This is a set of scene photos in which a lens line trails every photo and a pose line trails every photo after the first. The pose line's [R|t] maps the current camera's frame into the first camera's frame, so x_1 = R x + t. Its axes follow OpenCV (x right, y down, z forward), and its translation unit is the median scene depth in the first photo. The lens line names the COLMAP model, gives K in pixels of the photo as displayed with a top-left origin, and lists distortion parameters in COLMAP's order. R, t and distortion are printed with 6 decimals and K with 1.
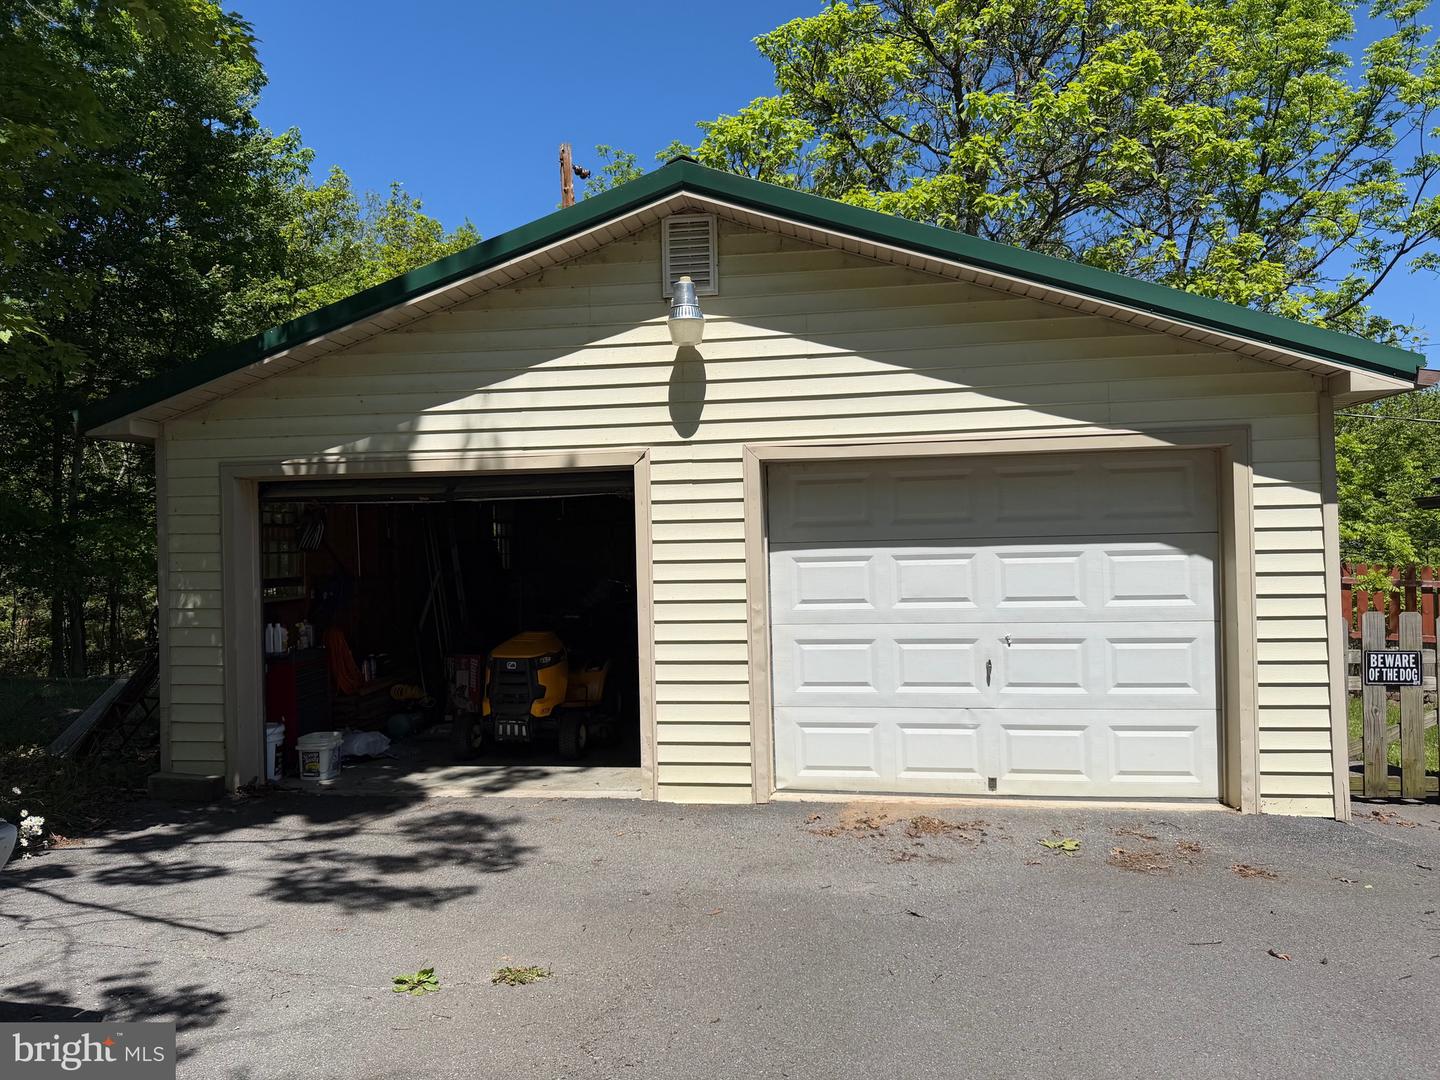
lens RADIAL K [[1014.9, 0, 715.3], [0, 1014.9, 540.2], [0, 0, 1]] dist [0.038049, -0.028840]
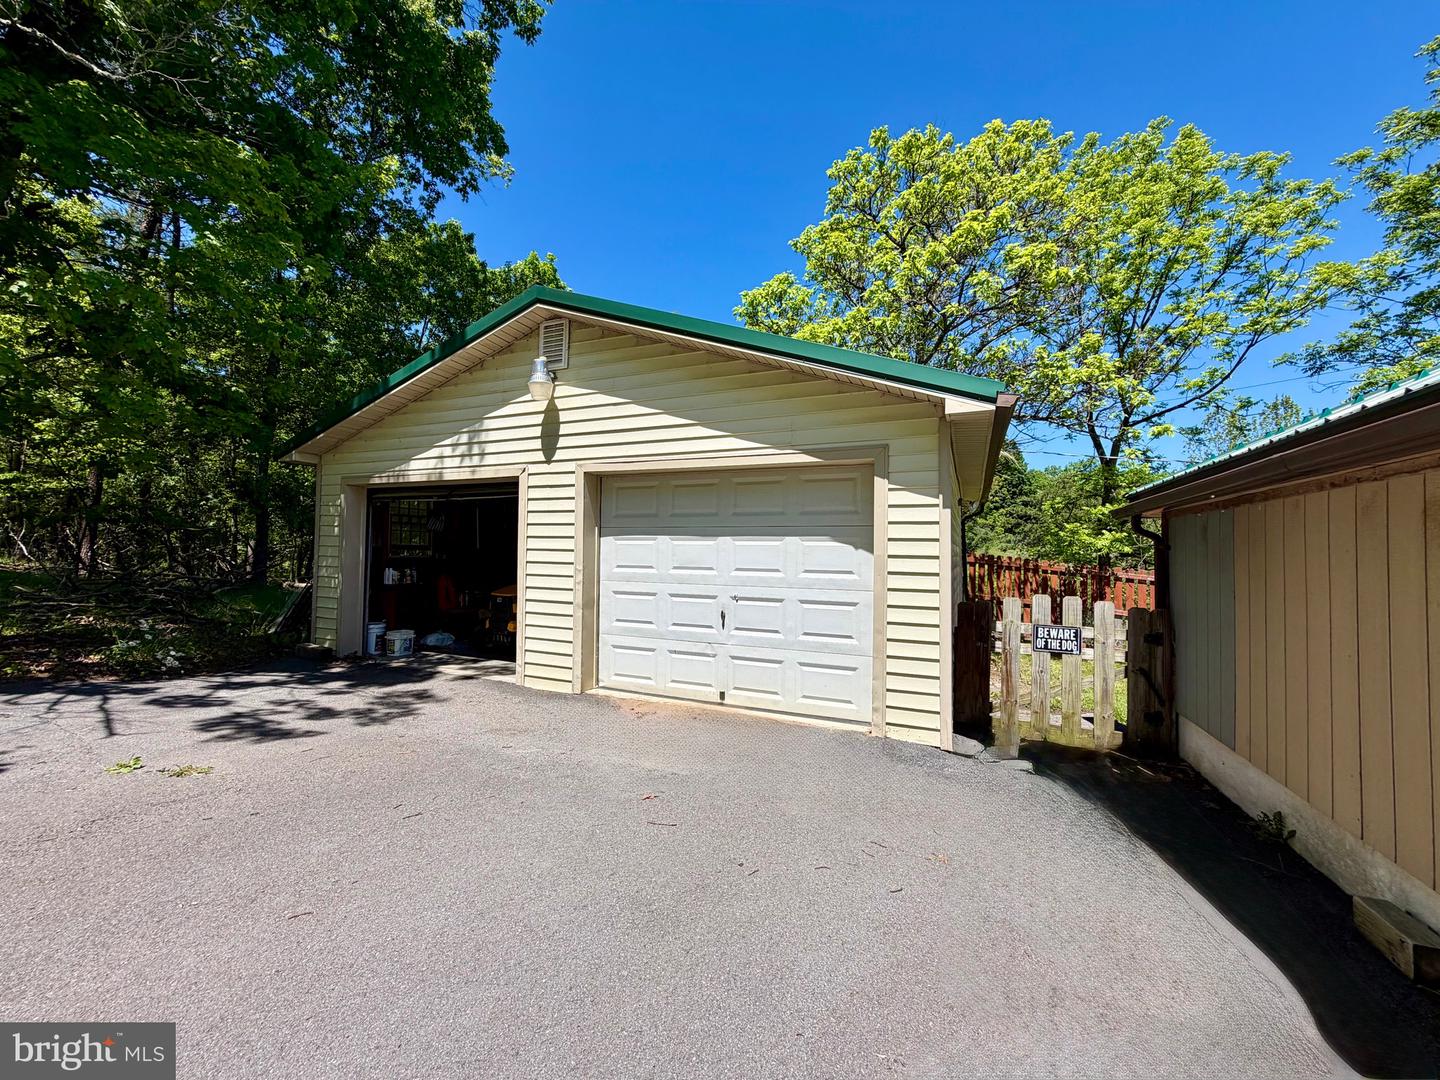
lens RADIAL K [[578.2, 0, 716.8], [0, 578.2, 543.0], [0, 0, 1]] dist [-0.001367, 0.002899]
pose [[0.963581, 0.034491, -0.265184, 0.469946], [-0.038492, 0.999210, -0.009906, 0.029409], [0.264633, 0.019753, 0.964147, 0.200359]]
